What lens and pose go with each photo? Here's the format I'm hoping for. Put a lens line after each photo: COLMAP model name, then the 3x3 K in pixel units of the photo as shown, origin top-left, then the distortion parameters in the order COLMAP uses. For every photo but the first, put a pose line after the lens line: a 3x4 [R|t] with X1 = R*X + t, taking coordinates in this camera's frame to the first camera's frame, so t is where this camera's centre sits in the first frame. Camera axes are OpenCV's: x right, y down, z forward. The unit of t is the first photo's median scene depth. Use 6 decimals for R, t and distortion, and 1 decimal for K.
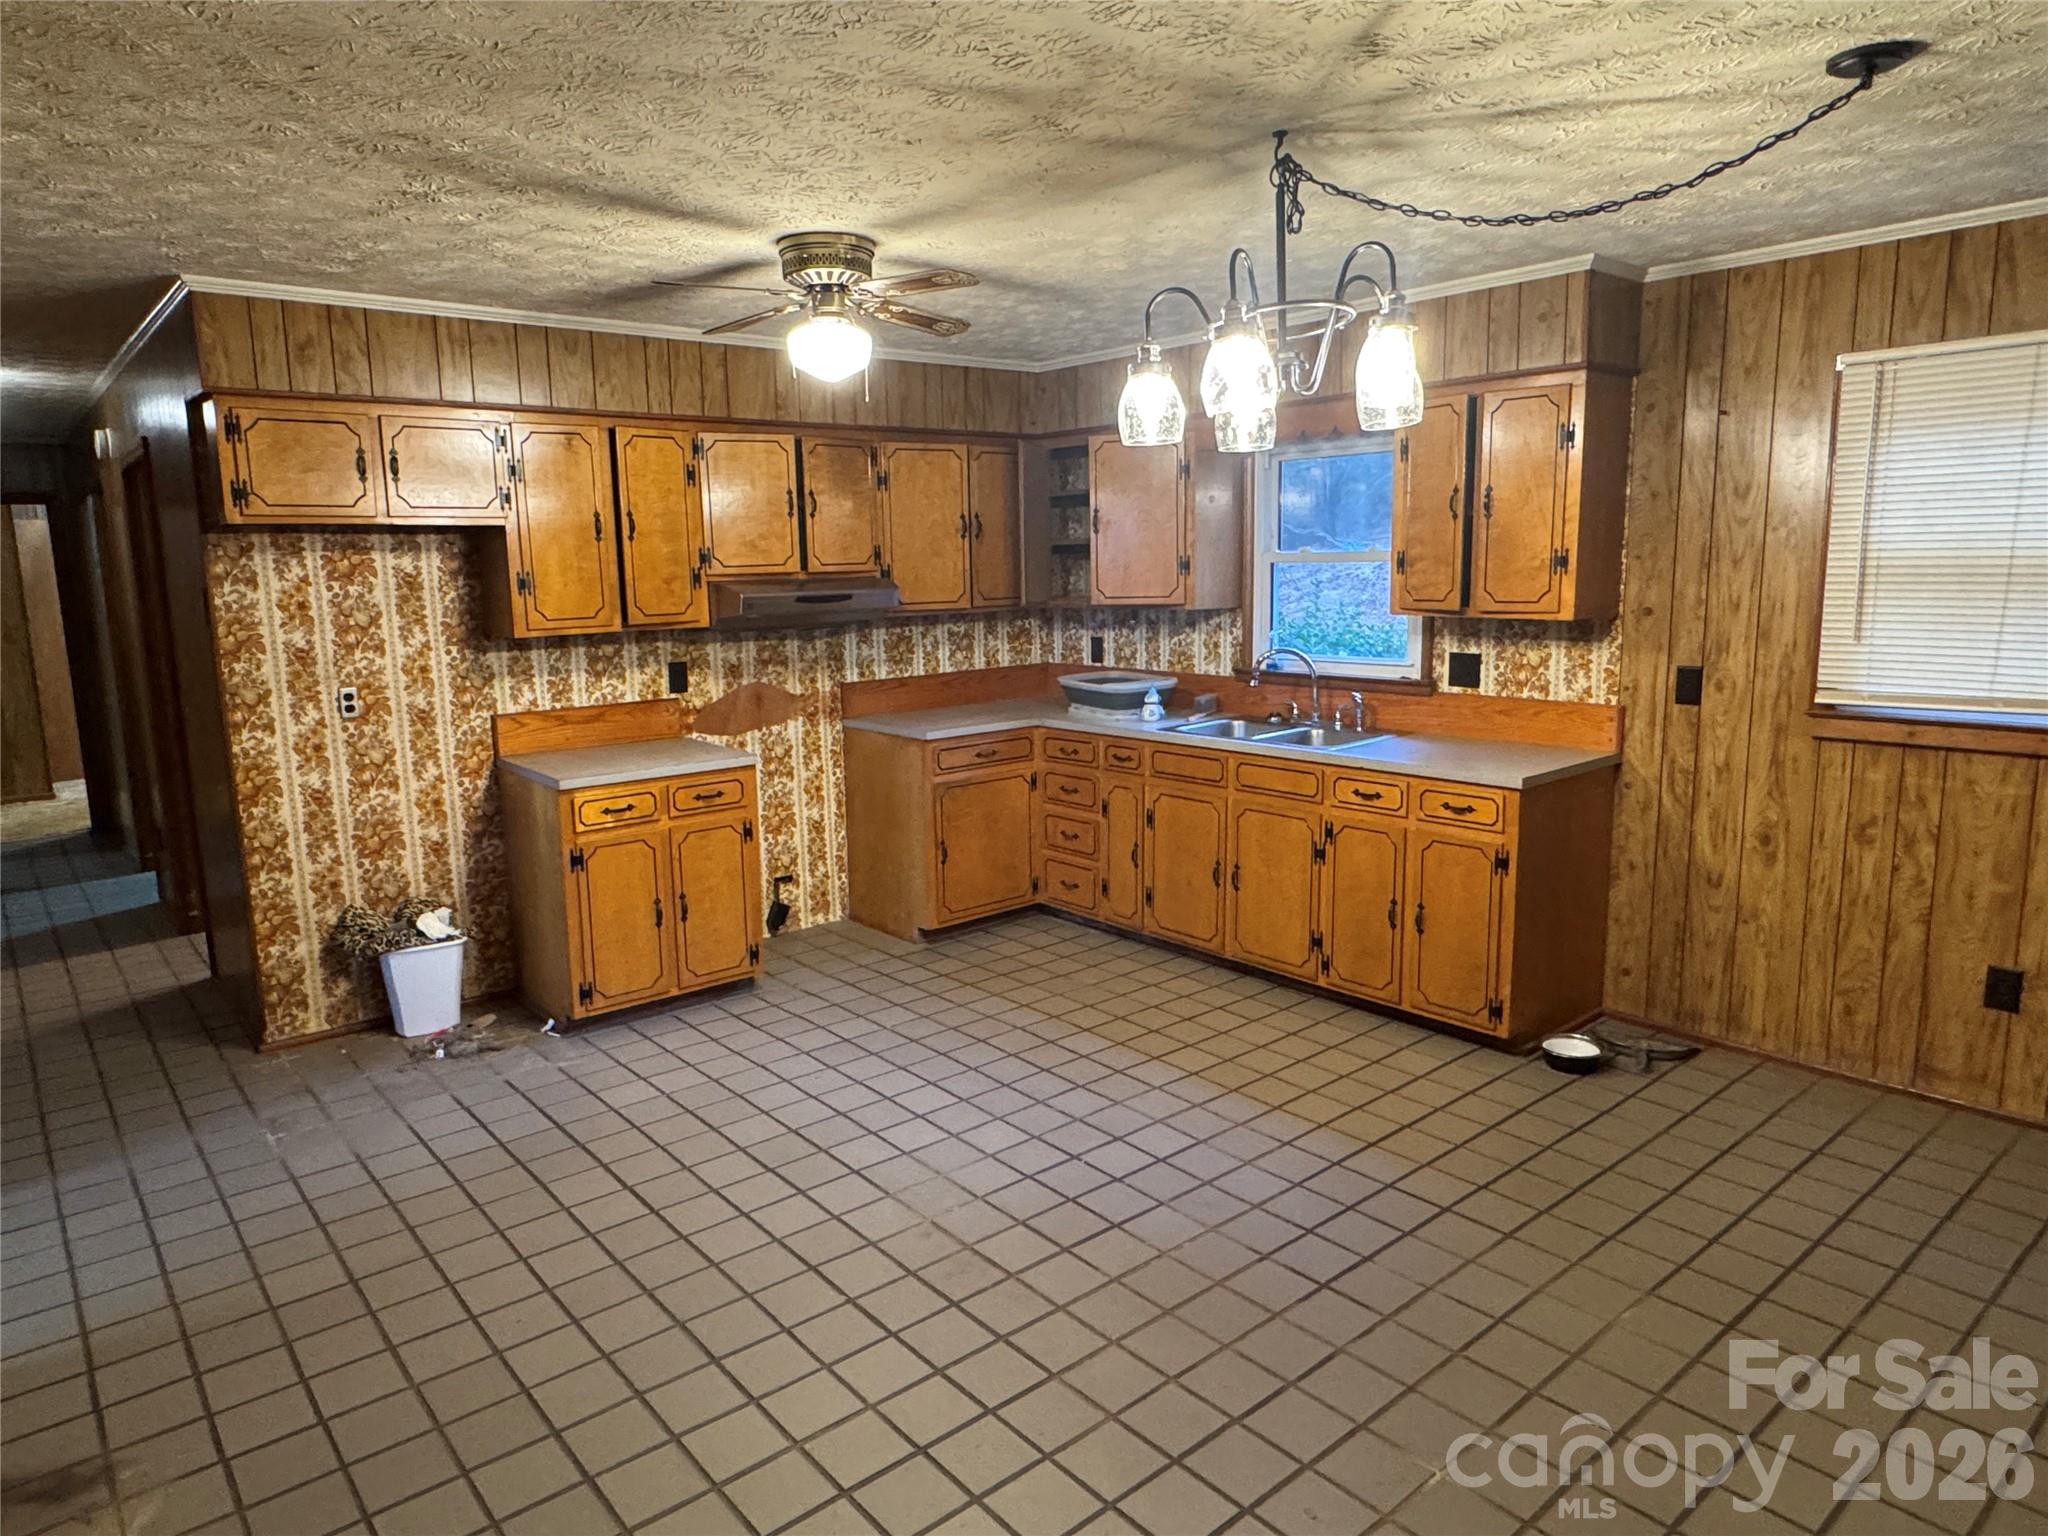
lens RADIAL K [[1280.8, 0, 1020.3], [0, 1280.8, 764.7], [0, 0, 1]] dist [0.005302, 0.000601]
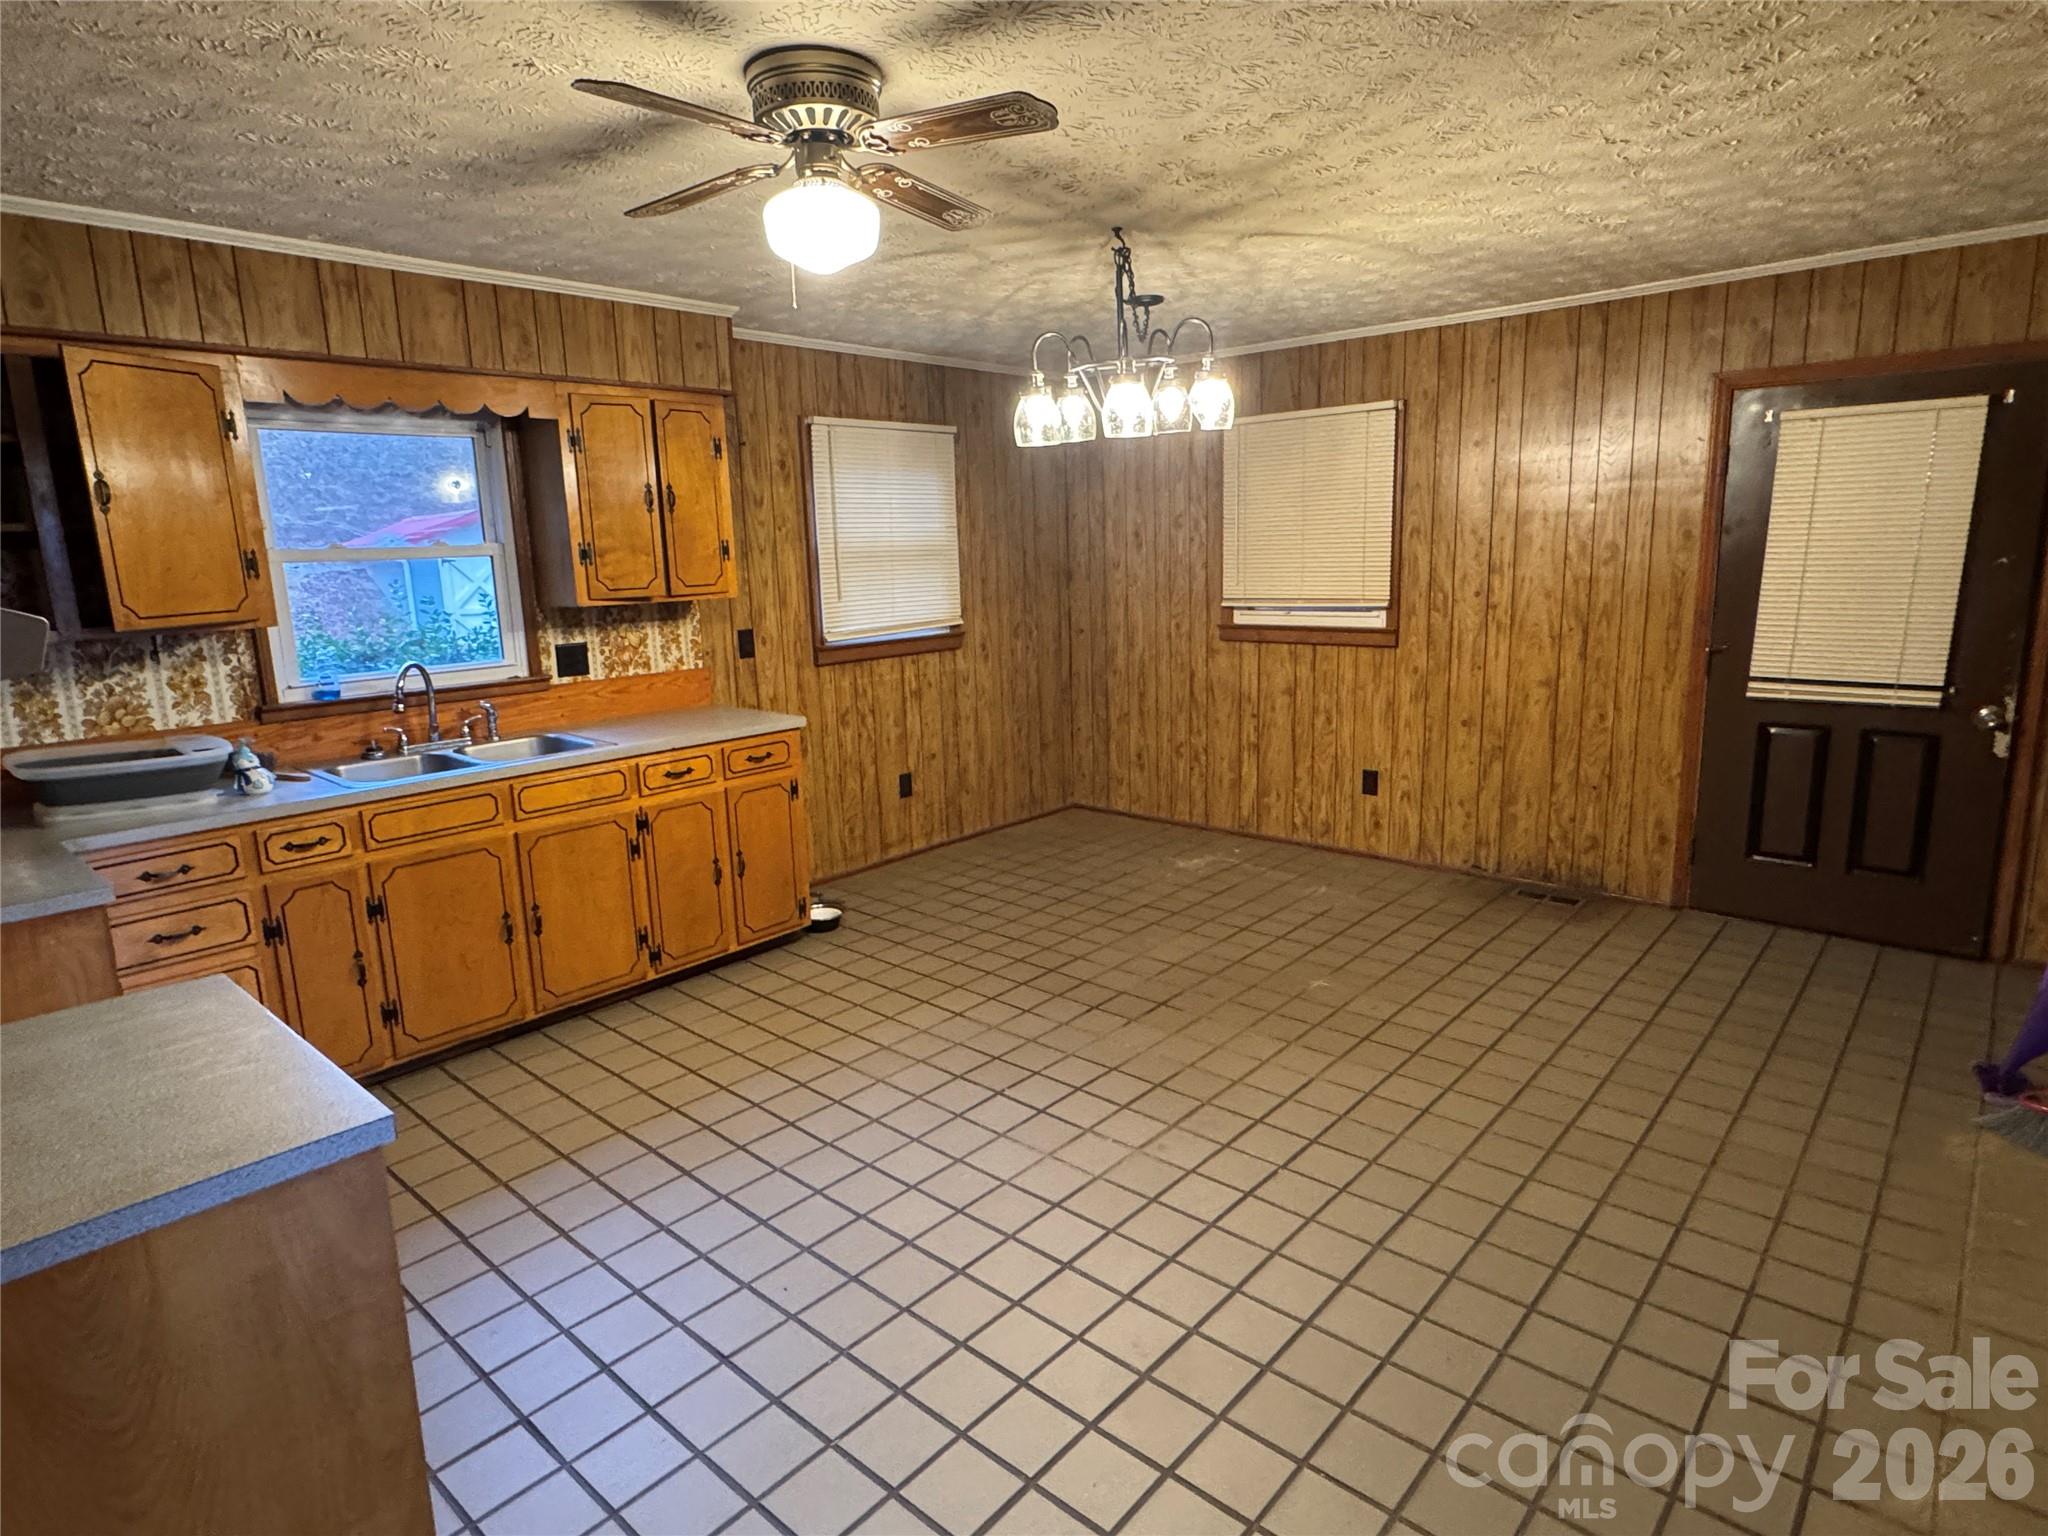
lens RADIAL K [[1135.9, 0, 1017.6], [0, 1135.9, 764.7], [0, 0, 1]] dist [-0.000518, -0.000142]
pose [[-0.141758, -0.169553, 0.975273, -0.658148], [0.187965, 0.962687, 0.194686, -0.109589], [-0.971892, 0.210915, -0.104598, 0.807056]]
